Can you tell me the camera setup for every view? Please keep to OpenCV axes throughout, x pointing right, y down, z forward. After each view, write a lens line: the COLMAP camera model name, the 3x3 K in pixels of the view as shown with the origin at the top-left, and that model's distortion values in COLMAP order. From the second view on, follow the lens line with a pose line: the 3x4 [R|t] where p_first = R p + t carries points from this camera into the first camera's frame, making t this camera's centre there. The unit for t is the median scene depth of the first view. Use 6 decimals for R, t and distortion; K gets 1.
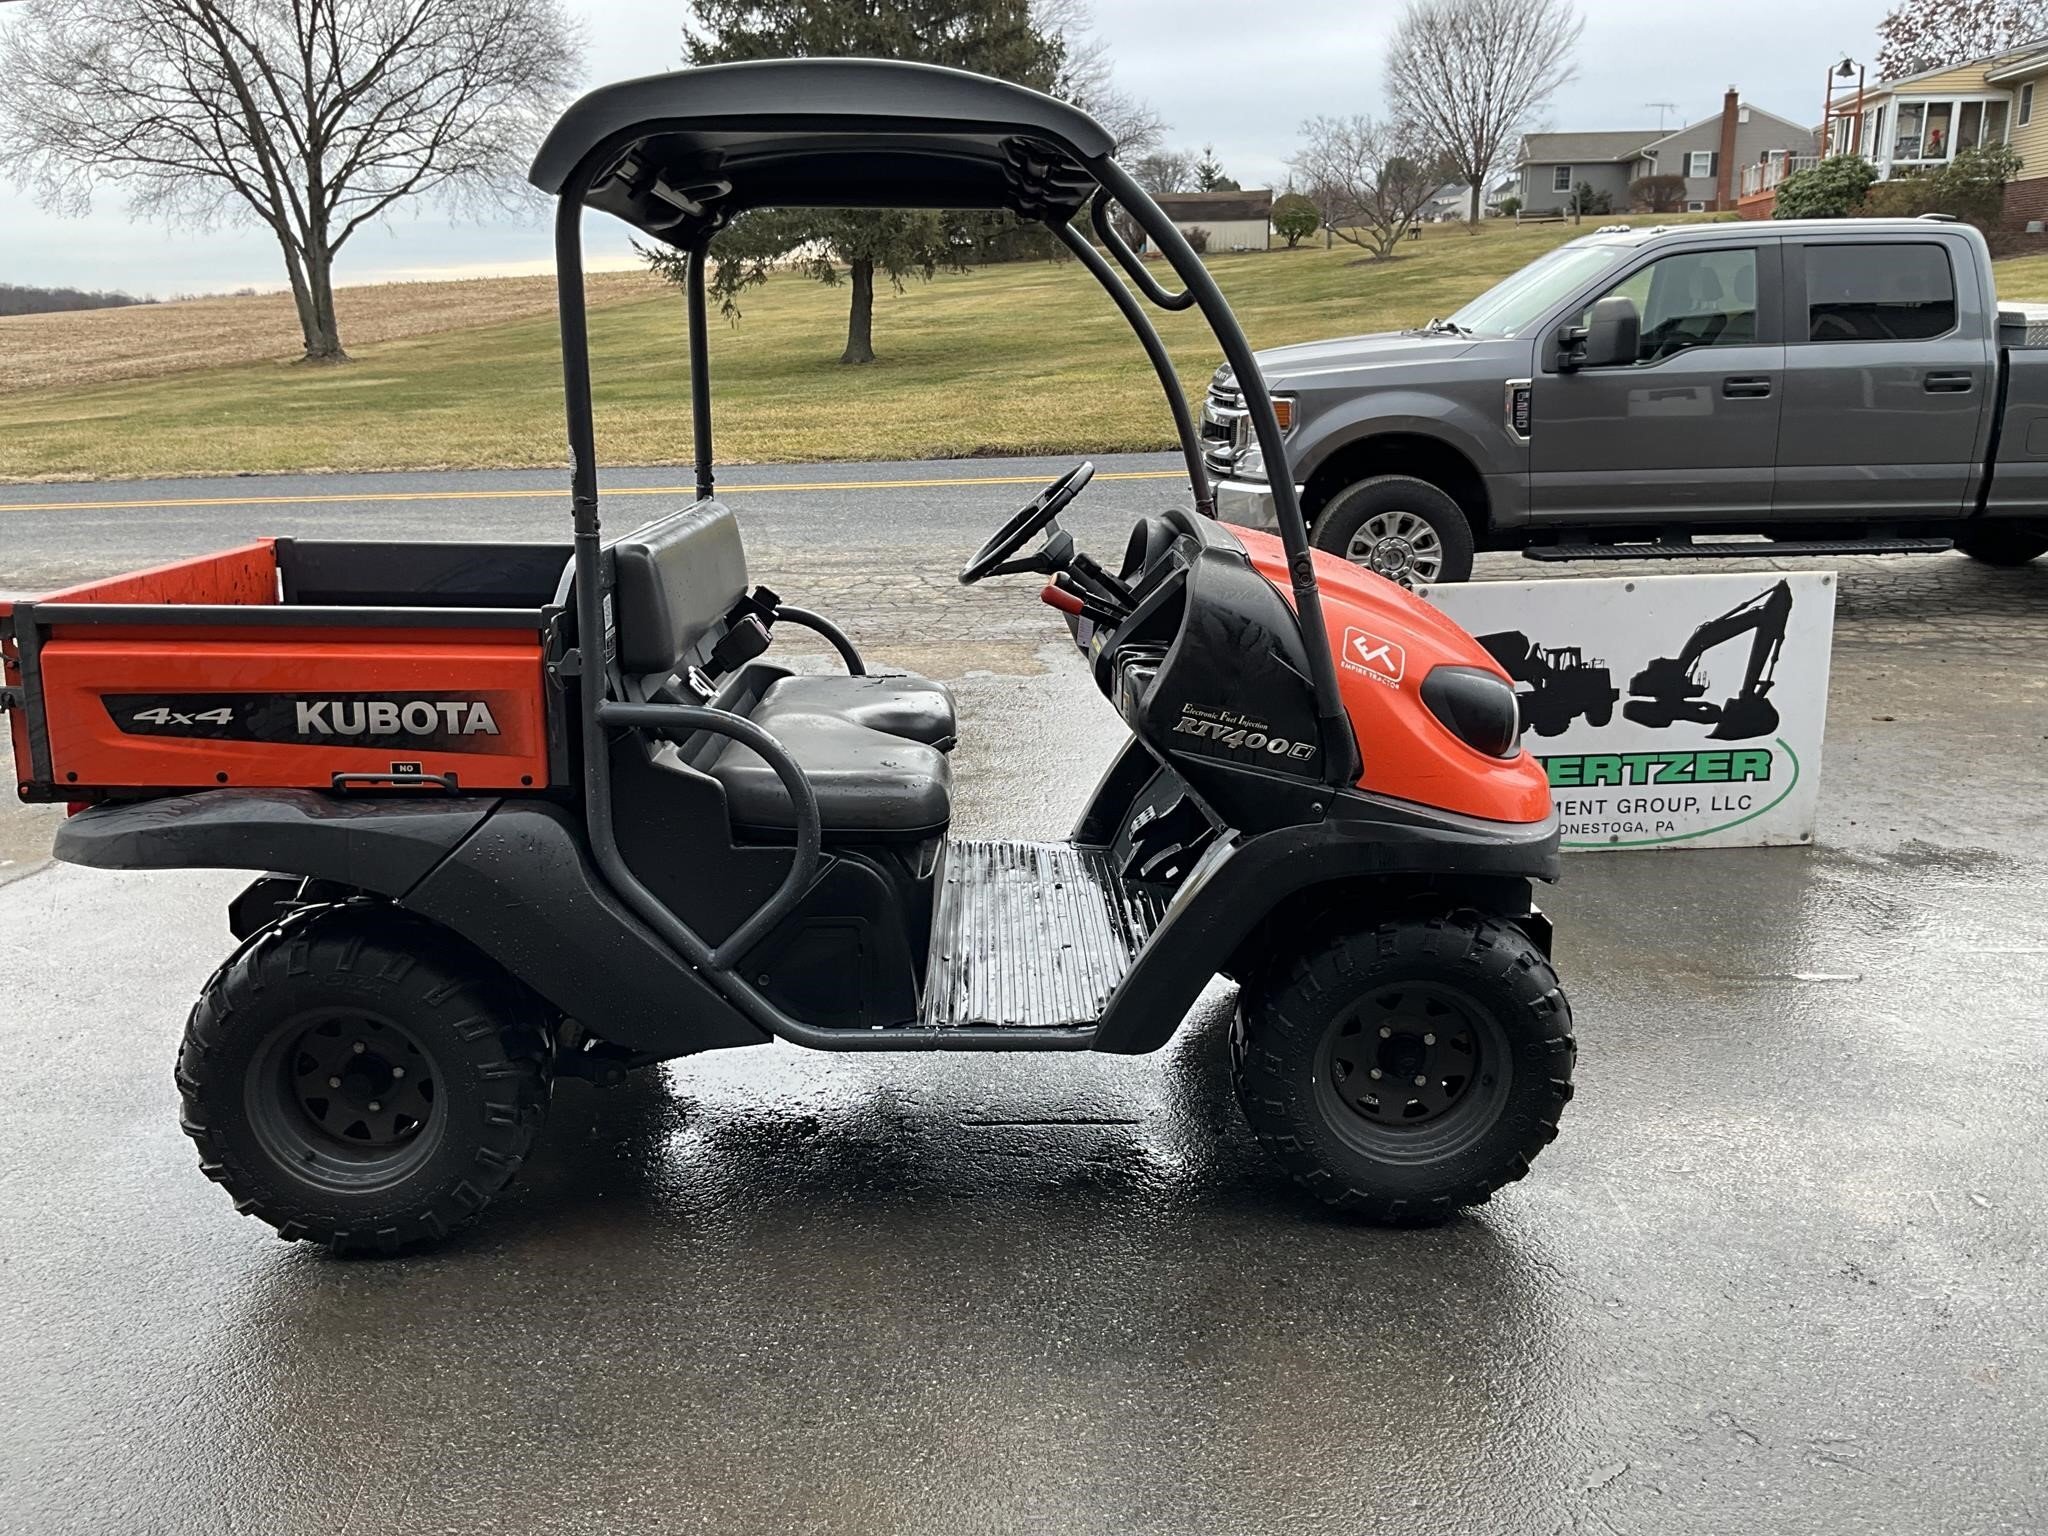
lens RADIAL K [[1710.7, 0, 1035.6], [0, 1710.7, 763.9], [0, 0, 1]] dist [0.126203, -0.270356]
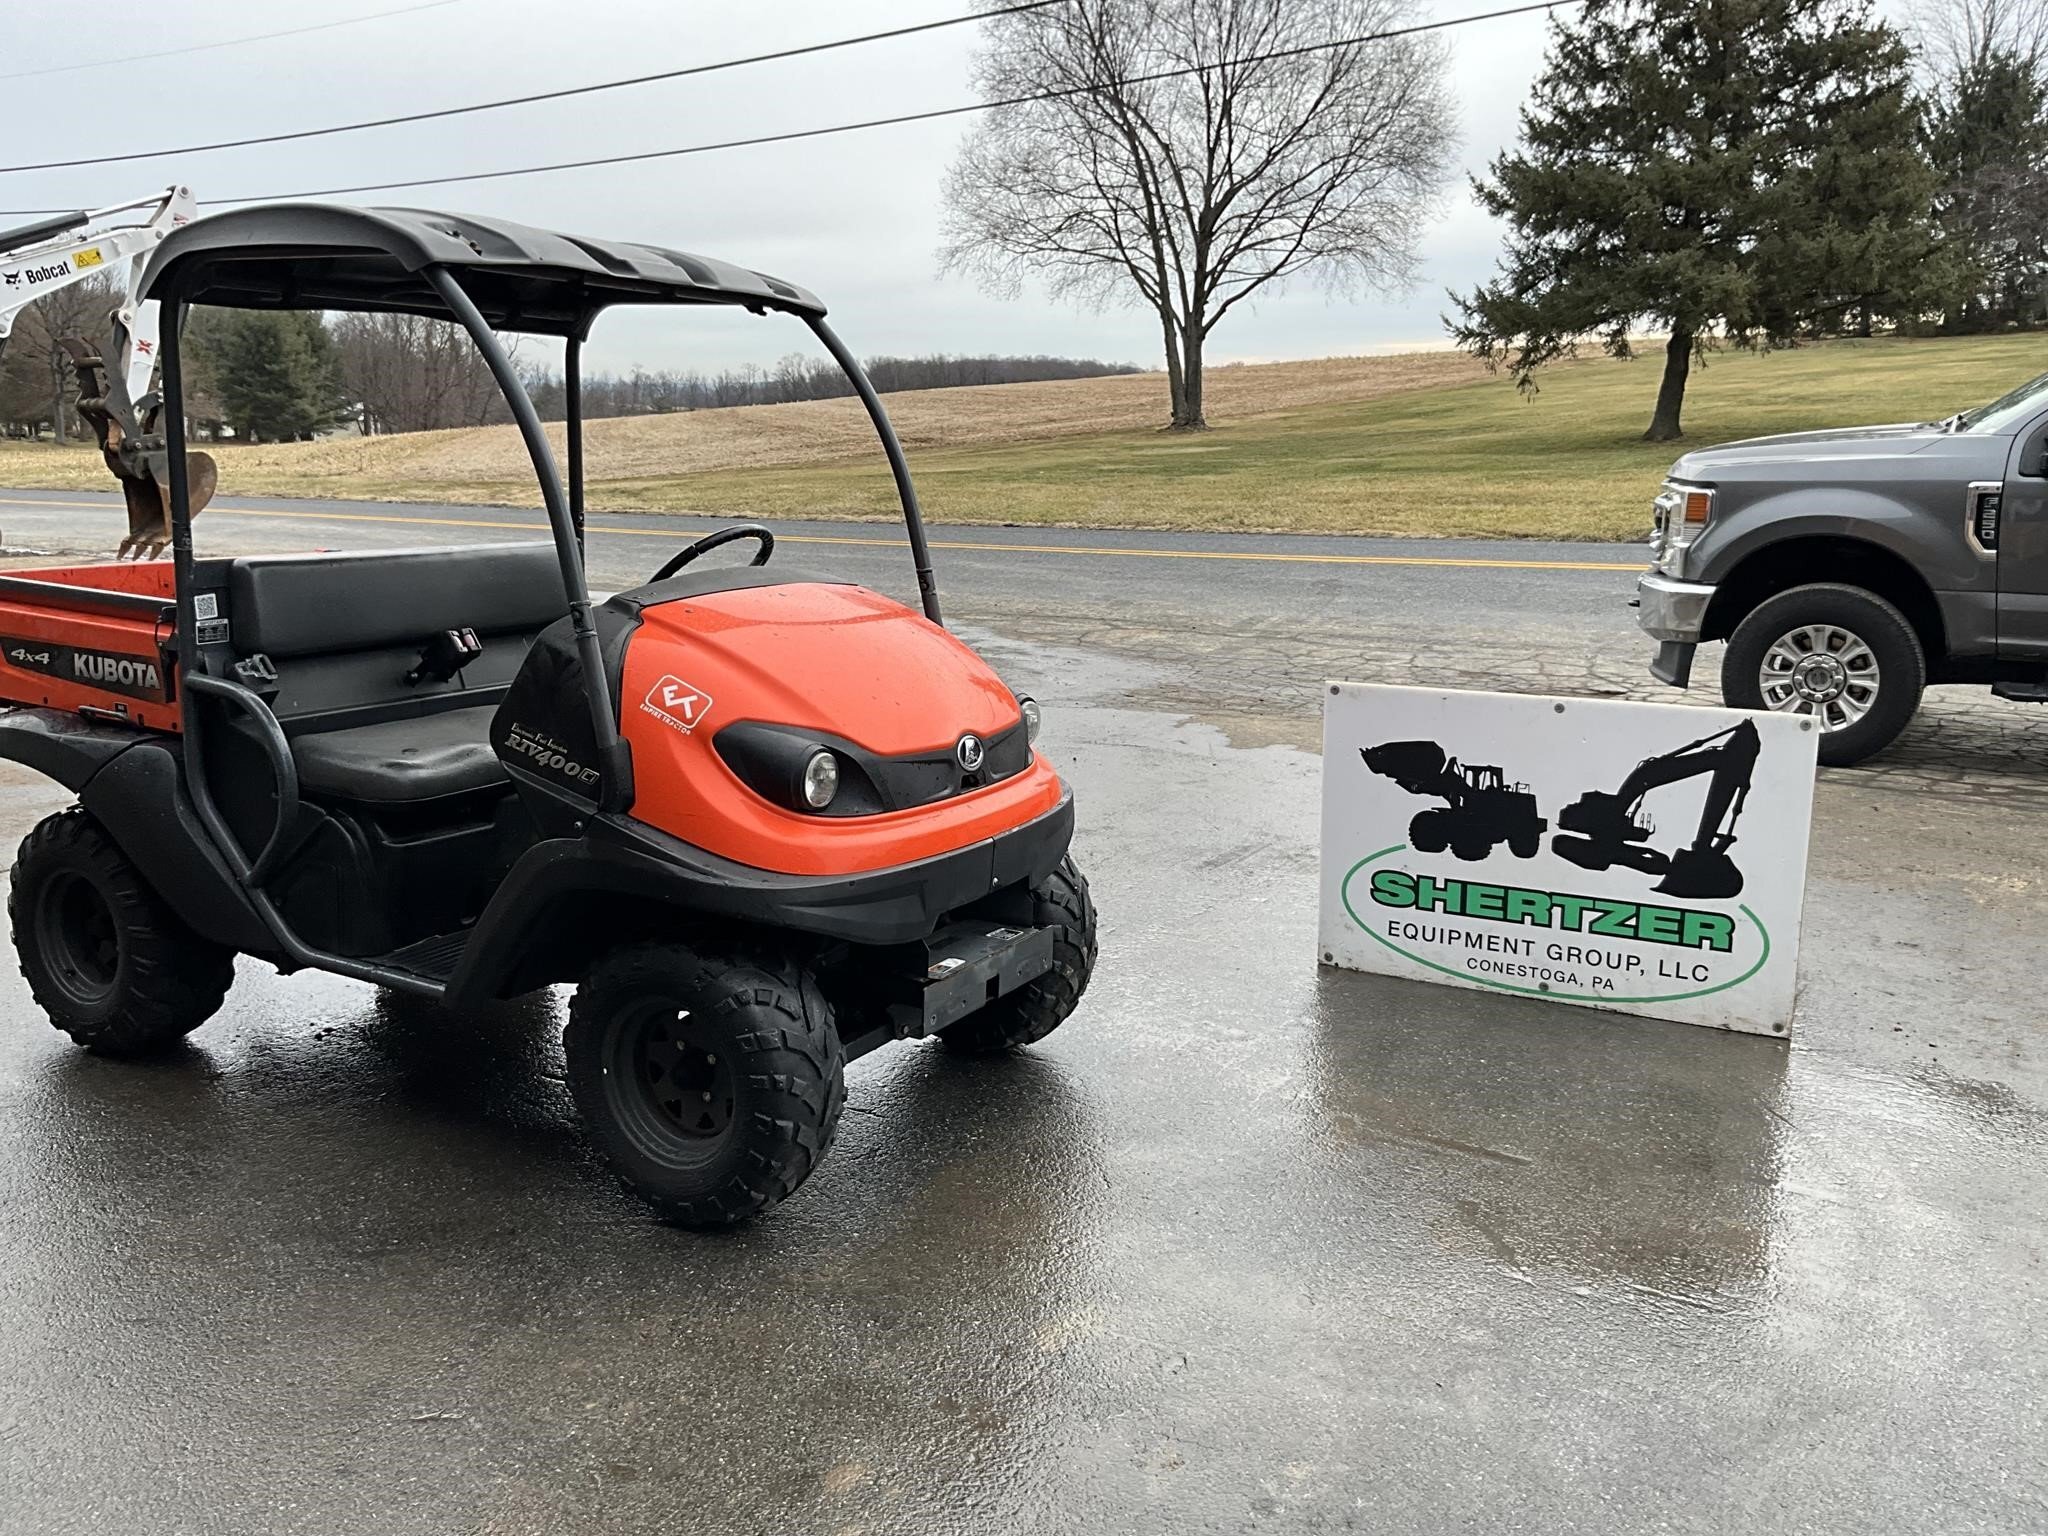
lens RADIAL K [[1722.4, 0, 1022.7], [0, 1722.4, 768.4], [0, 0, 1]] dist [0.102061, -0.209658]
pose [[0.855572, 0.124763, -0.502425, 0.542392], [-0.143831, 0.989602, 0.000813, -0.030454], [0.497302, 0.071569, 0.864621, 0.080486]]
